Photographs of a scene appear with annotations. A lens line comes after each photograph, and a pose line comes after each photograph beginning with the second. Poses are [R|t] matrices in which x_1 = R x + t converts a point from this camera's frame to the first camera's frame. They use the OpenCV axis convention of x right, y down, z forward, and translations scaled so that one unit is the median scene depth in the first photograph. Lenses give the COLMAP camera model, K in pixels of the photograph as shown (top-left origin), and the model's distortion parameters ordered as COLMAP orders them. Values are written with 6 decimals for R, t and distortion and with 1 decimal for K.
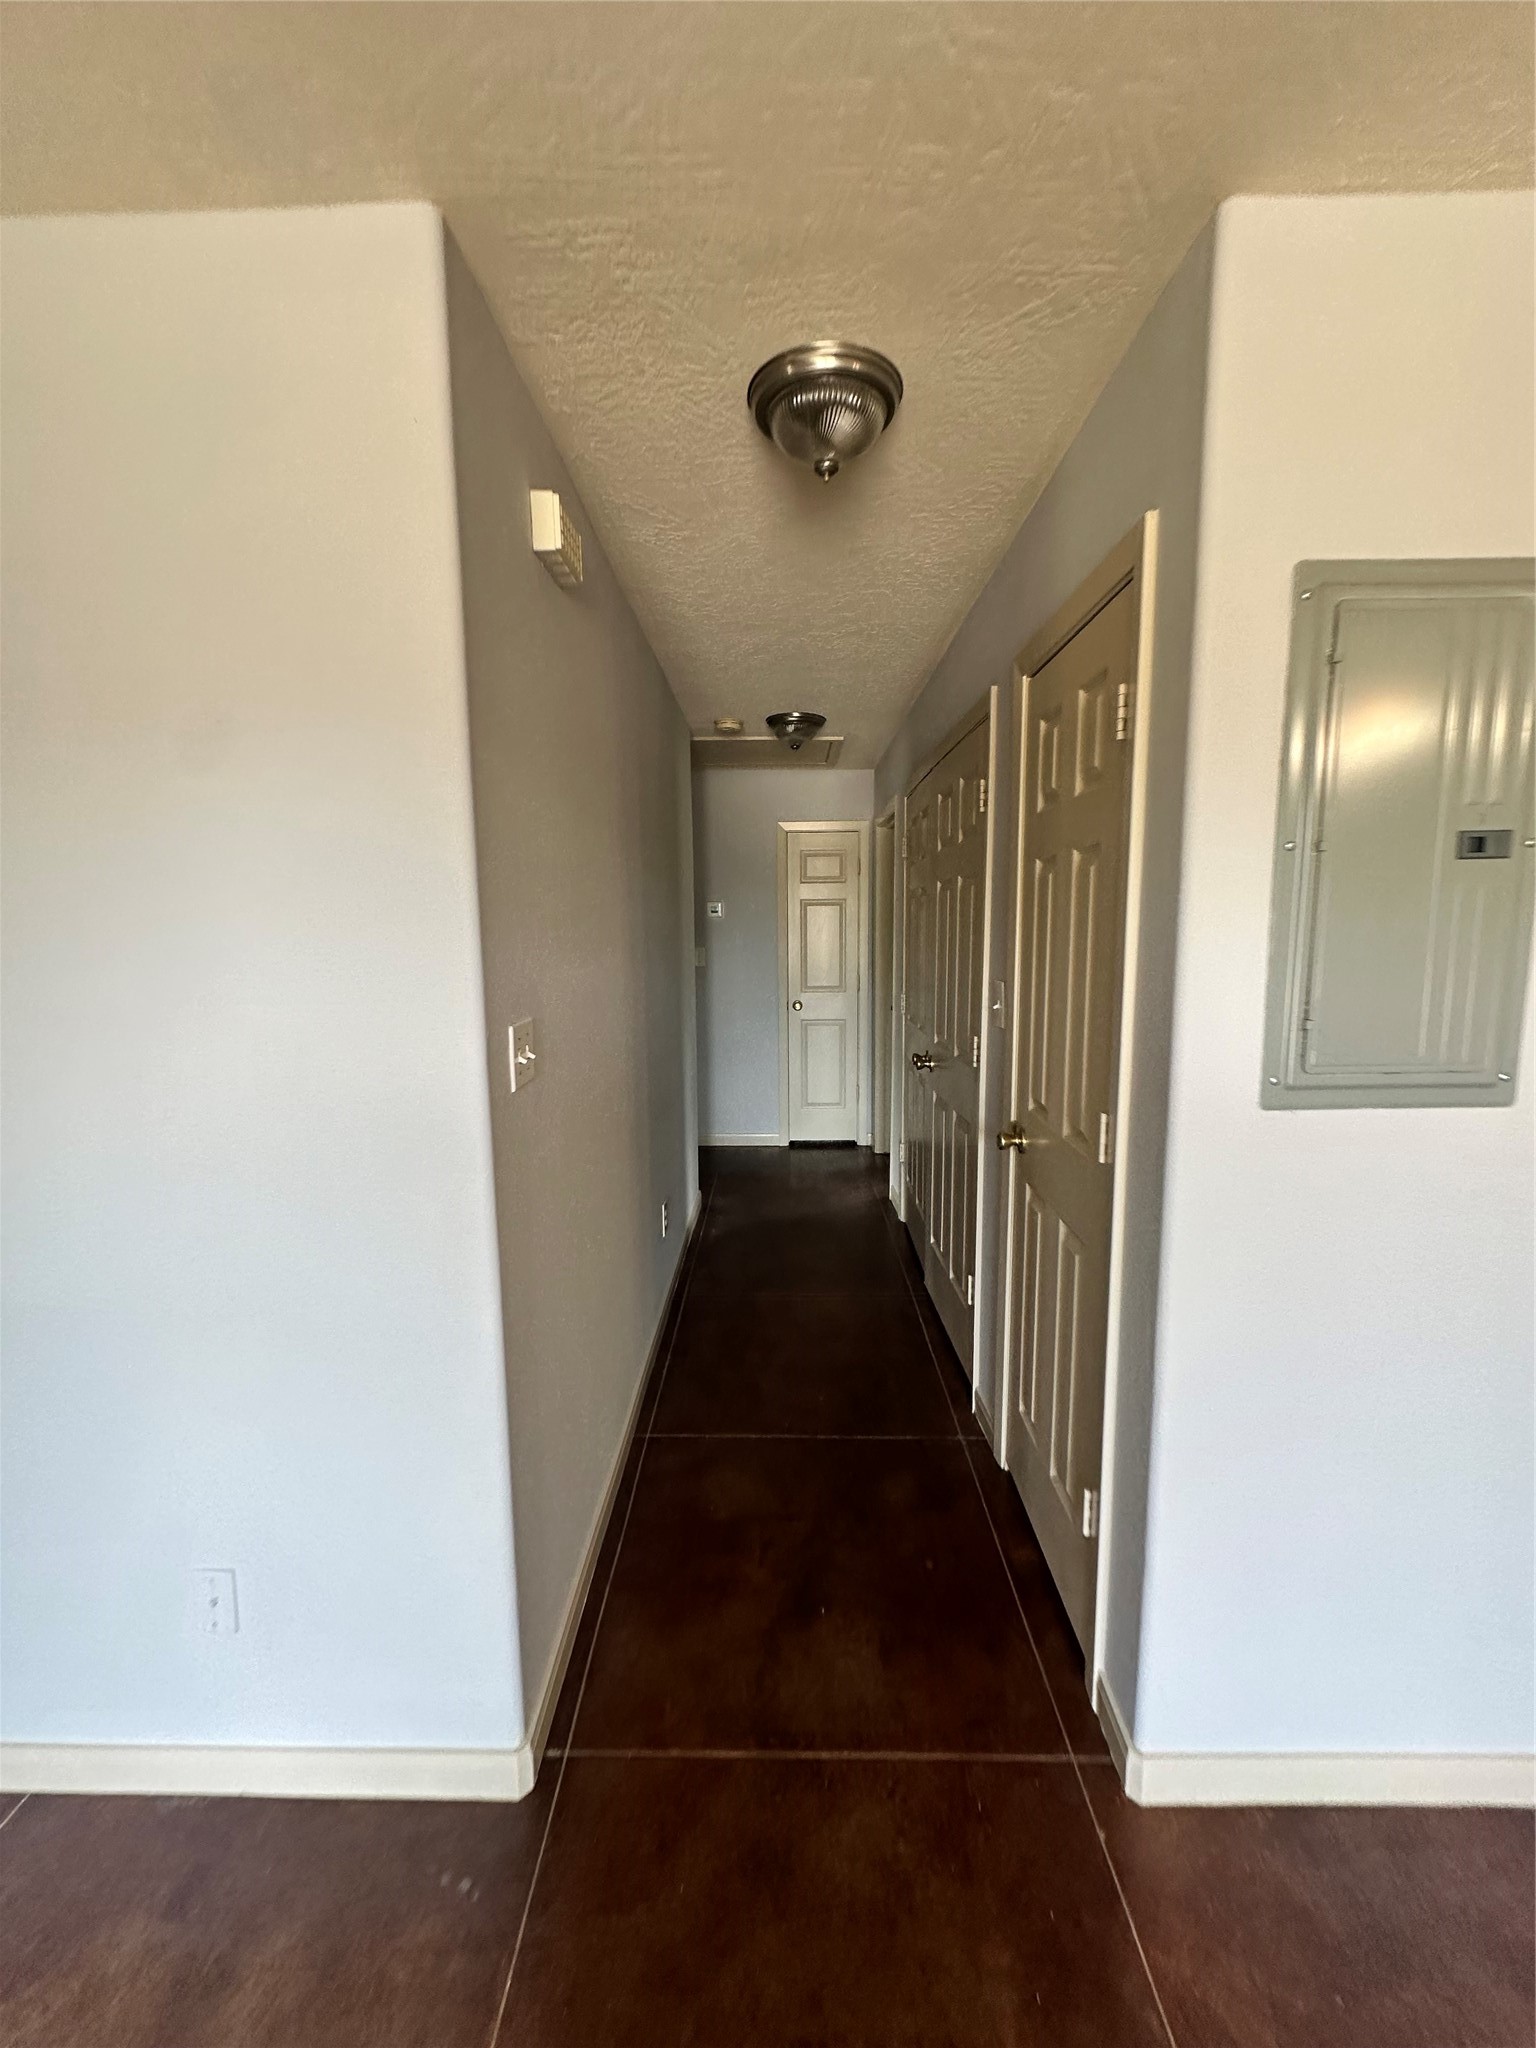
lens RADIAL K [[820.8, 0, 771.4], [0, 820.8, 1023.7], [0, 0, 1]] dist [-0.003920, -0.000452]
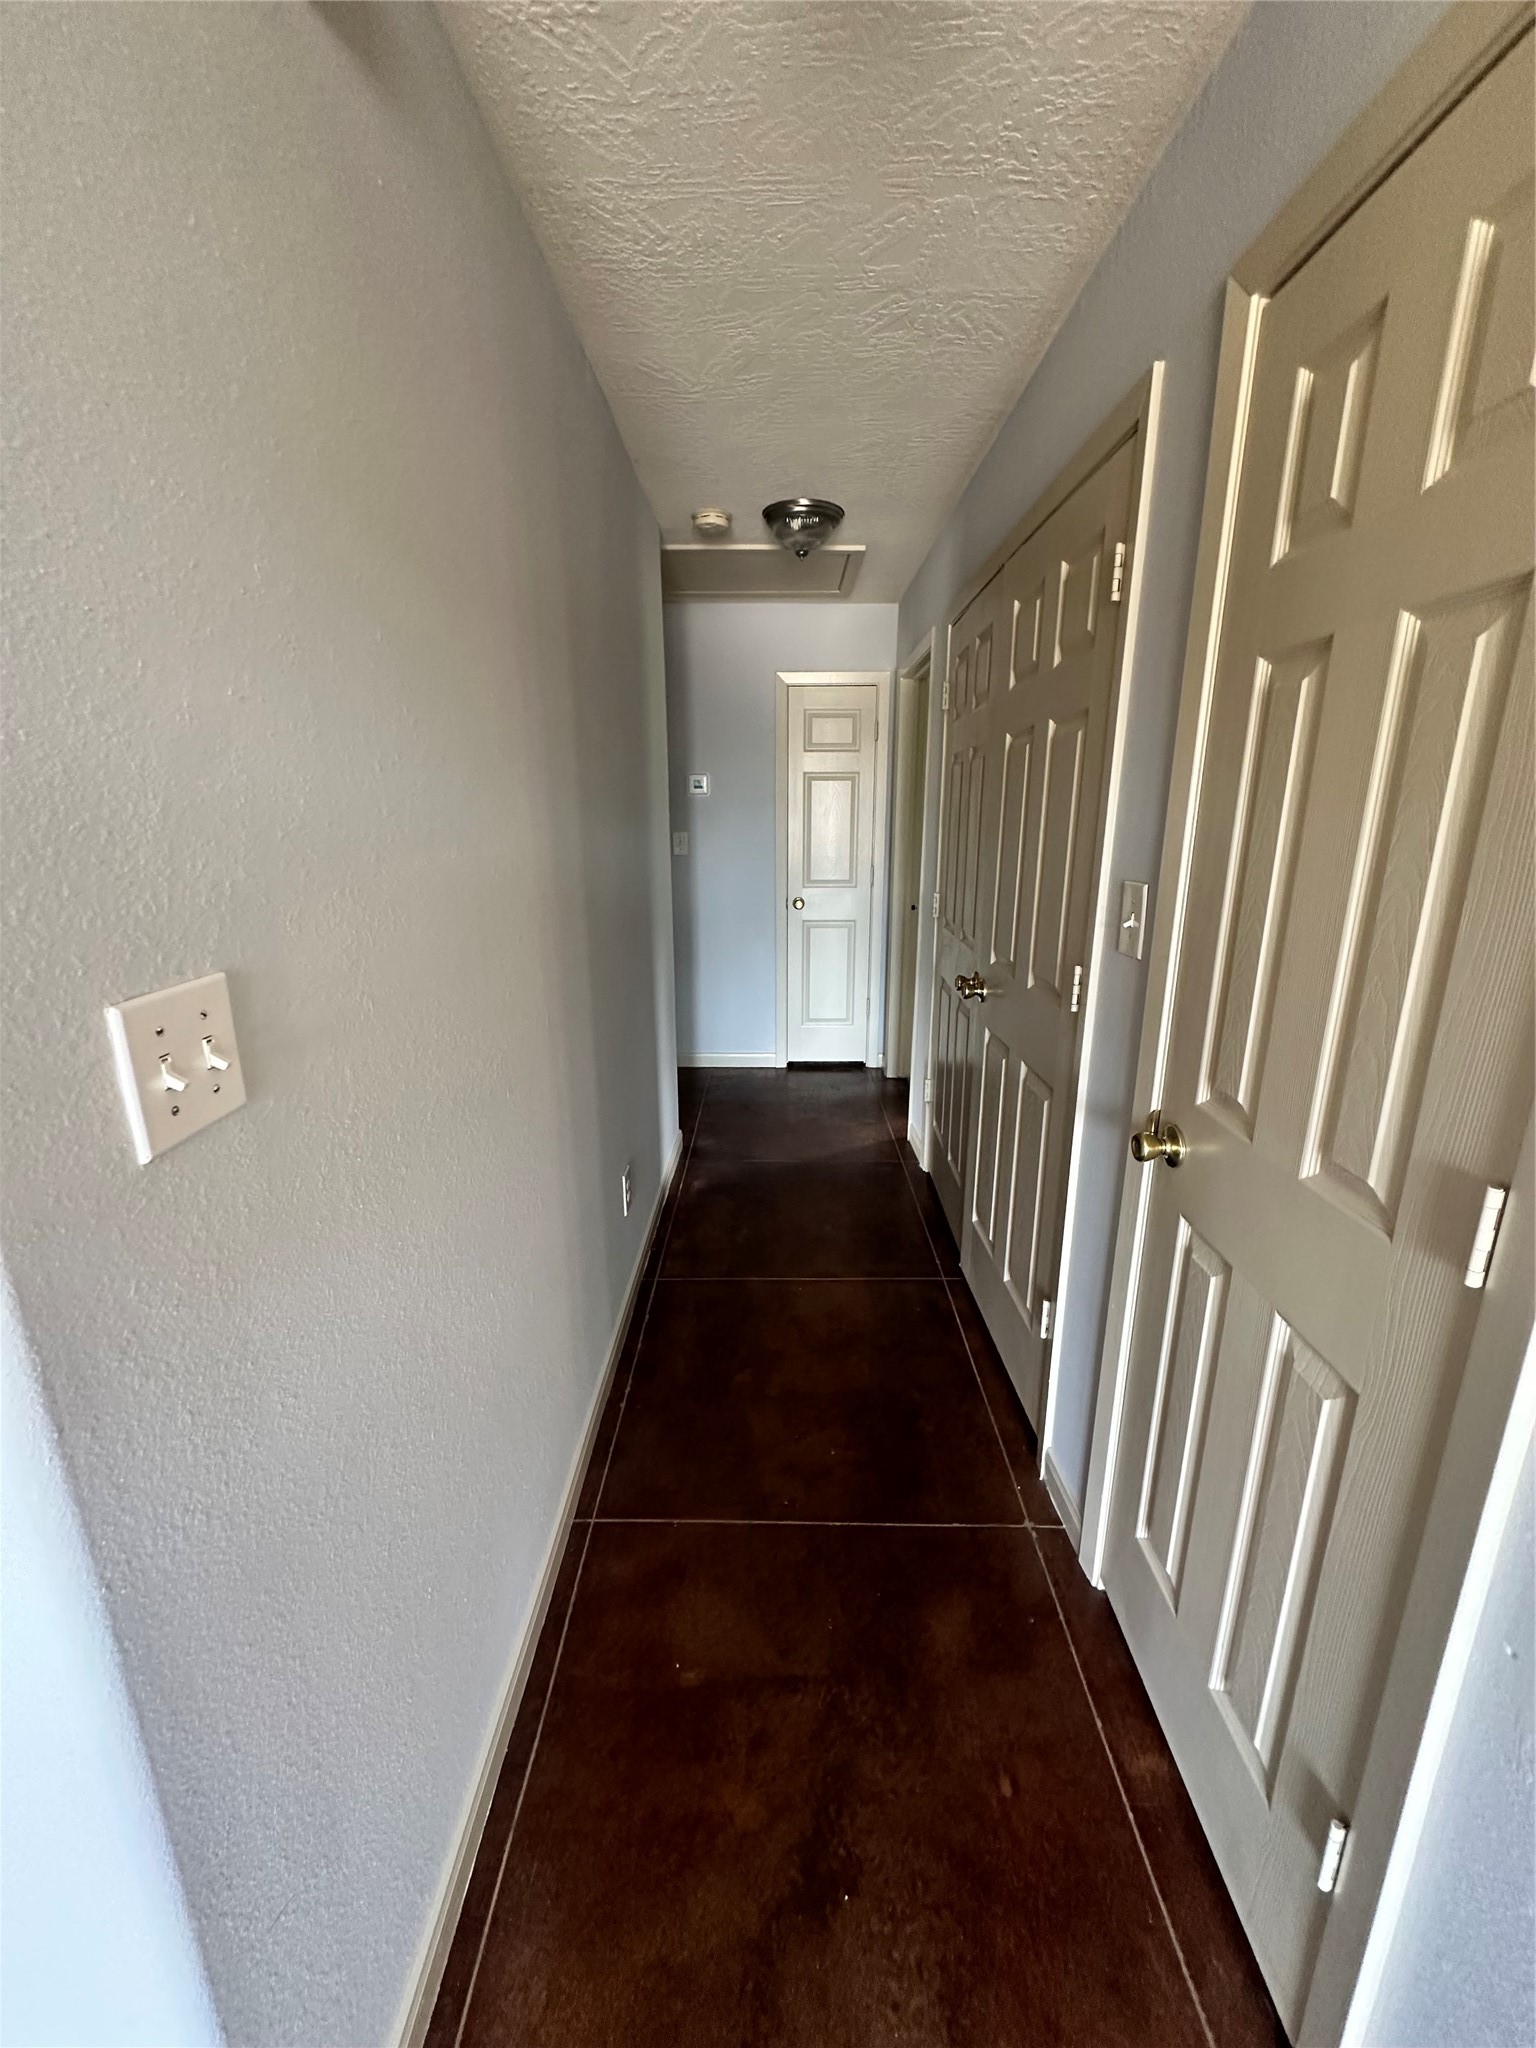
lens RADIAL K [[820.8, 0, 771.4], [0, 820.8, 1023.7], [0, 0, 1]] dist [-0.003920, -0.000452]
pose [[0.999966, 0.004962, 0.006622, -0.000962], [-0.005793, 0.991234, 0.131991, -0.014104], [-0.005909, -0.132024, 0.991229, 0.201021]]
